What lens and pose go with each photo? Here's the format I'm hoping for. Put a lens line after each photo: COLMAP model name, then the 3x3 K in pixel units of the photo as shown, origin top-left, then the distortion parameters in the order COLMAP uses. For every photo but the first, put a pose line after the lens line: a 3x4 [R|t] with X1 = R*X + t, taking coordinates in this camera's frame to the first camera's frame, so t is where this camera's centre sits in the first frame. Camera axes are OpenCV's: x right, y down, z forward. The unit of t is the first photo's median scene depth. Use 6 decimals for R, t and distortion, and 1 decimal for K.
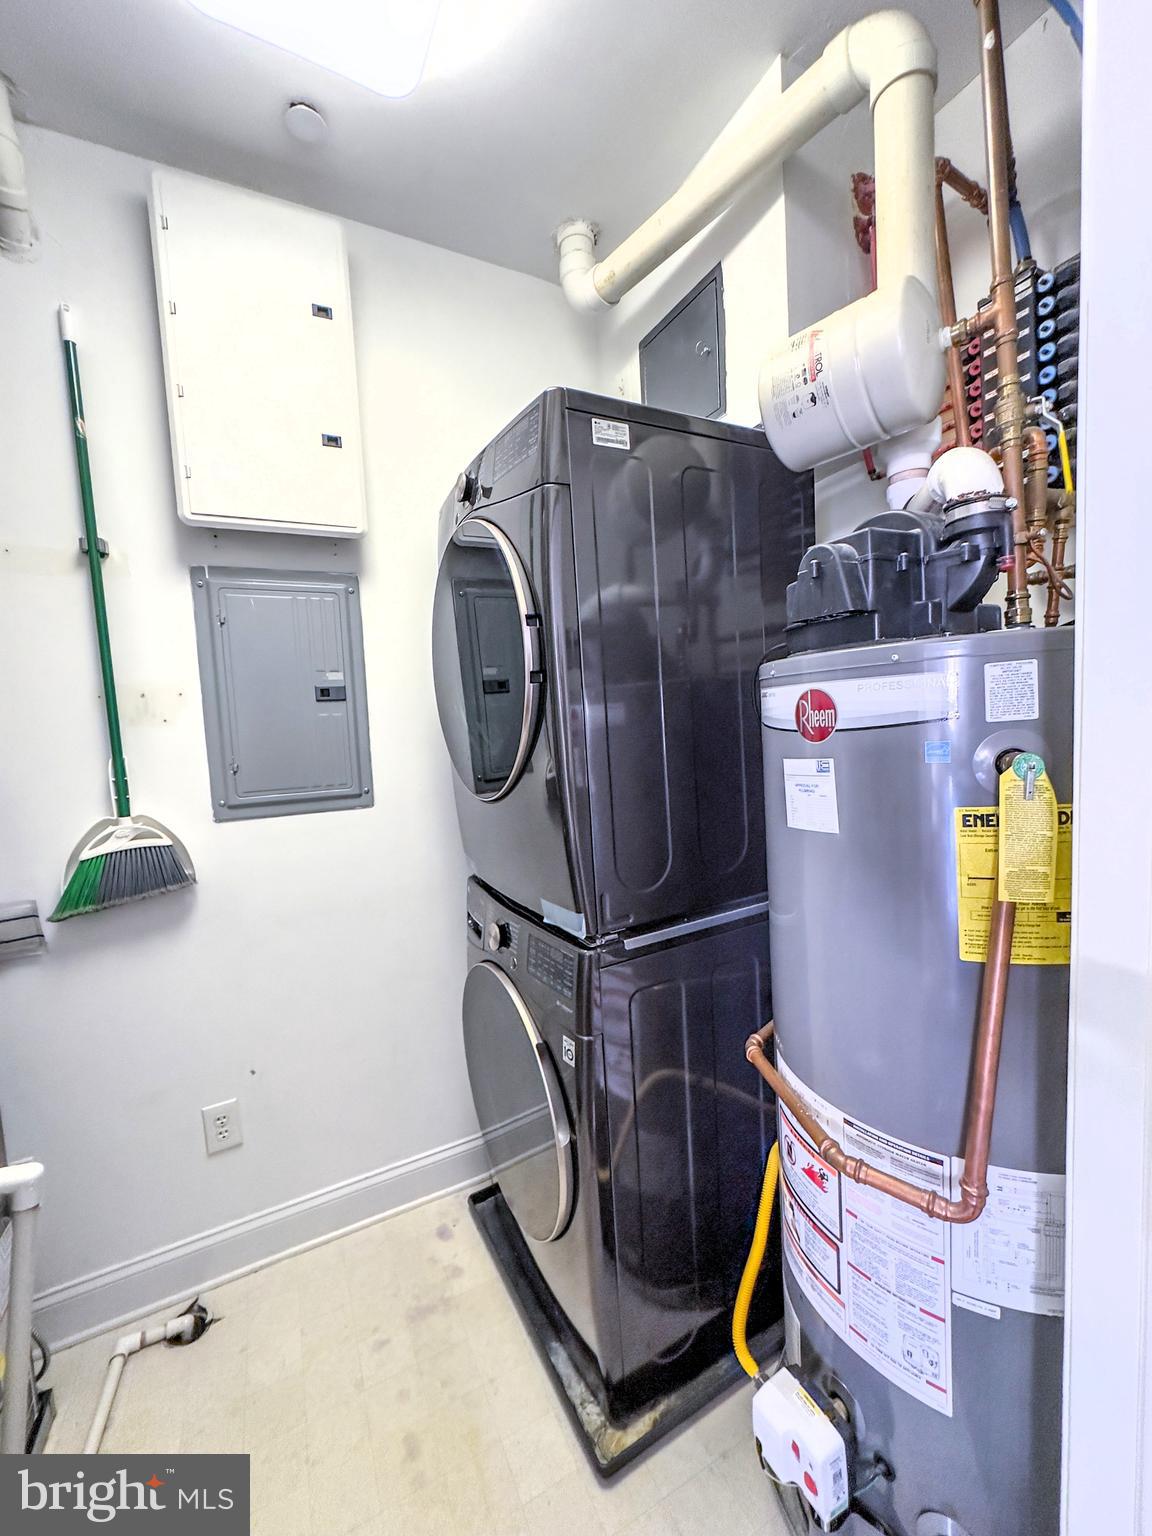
lens RADIAL K [[614.2, 0, 578.4], [0, 614.2, 763.3], [0, 0, 1]] dist [-0.002040, 0.000075]
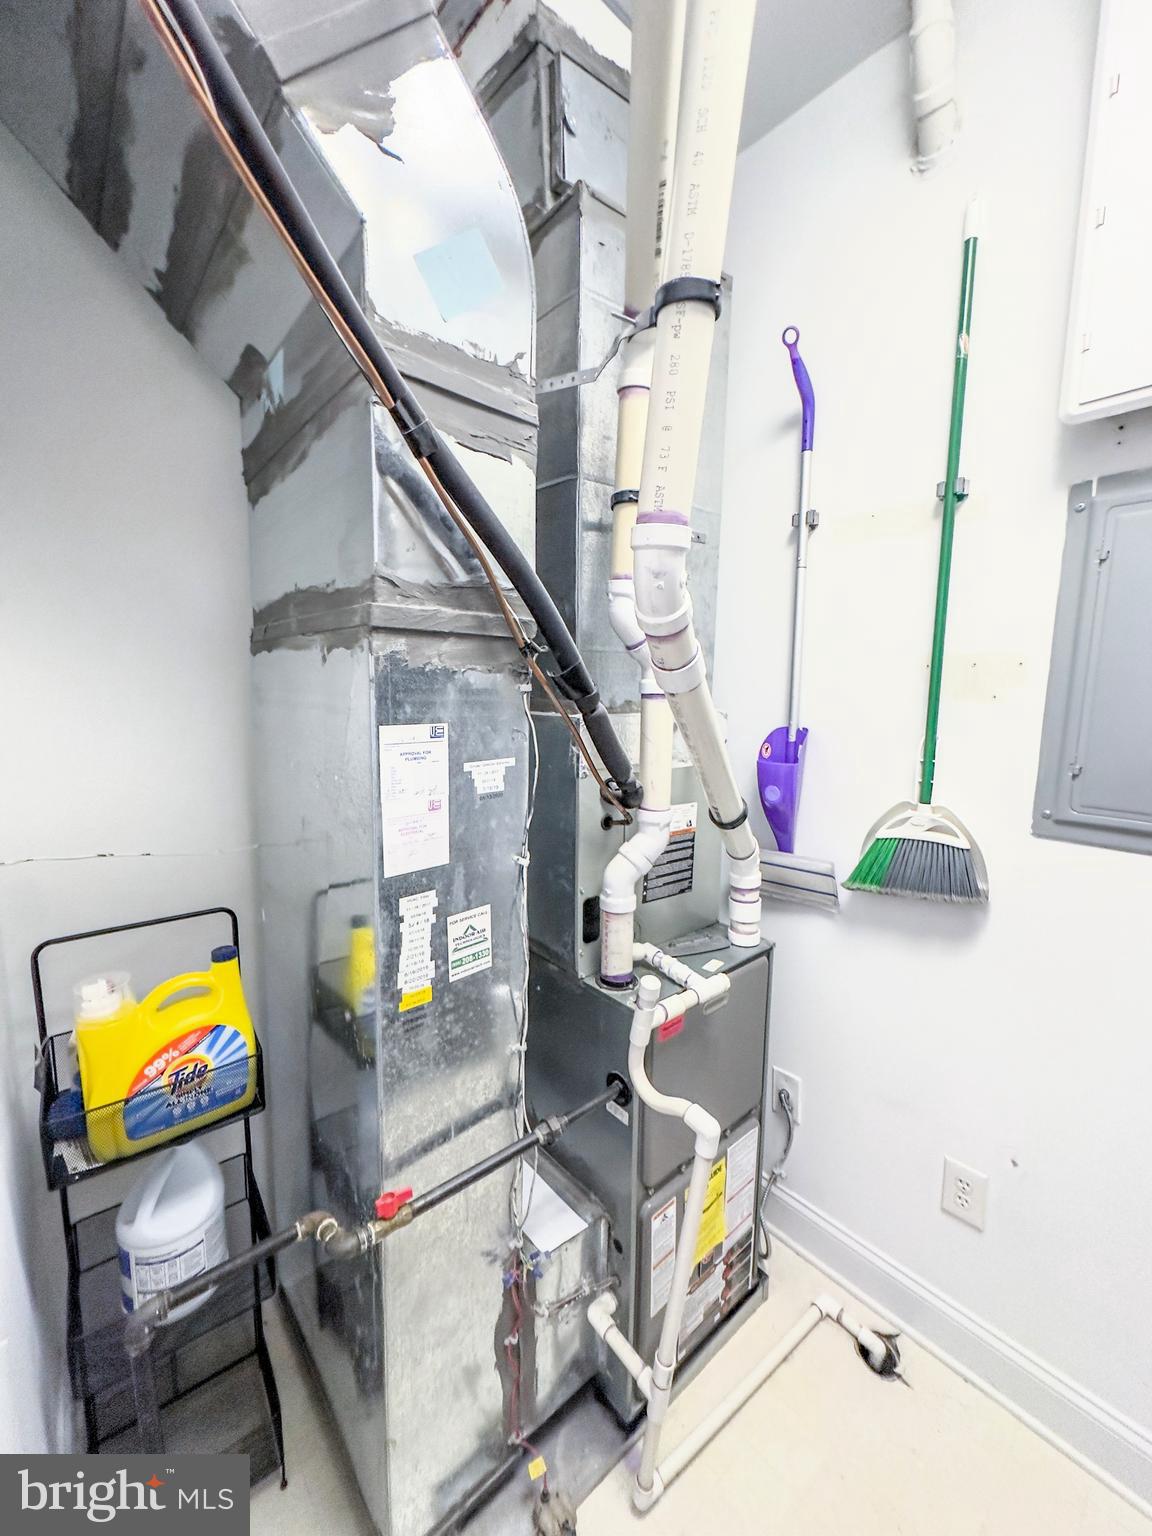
lens RADIAL K [[614.2, 0, 578.0], [0, 614.2, 771.0], [0, 0, 1]] dist [-0.002040, 0.000075]
pose [[0.234502, 0.182608, -0.954810, -0.020483], [-0.101687, 0.981418, 0.162723, -0.050900], [0.966783, 0.058933, 0.248713, 0.289064]]
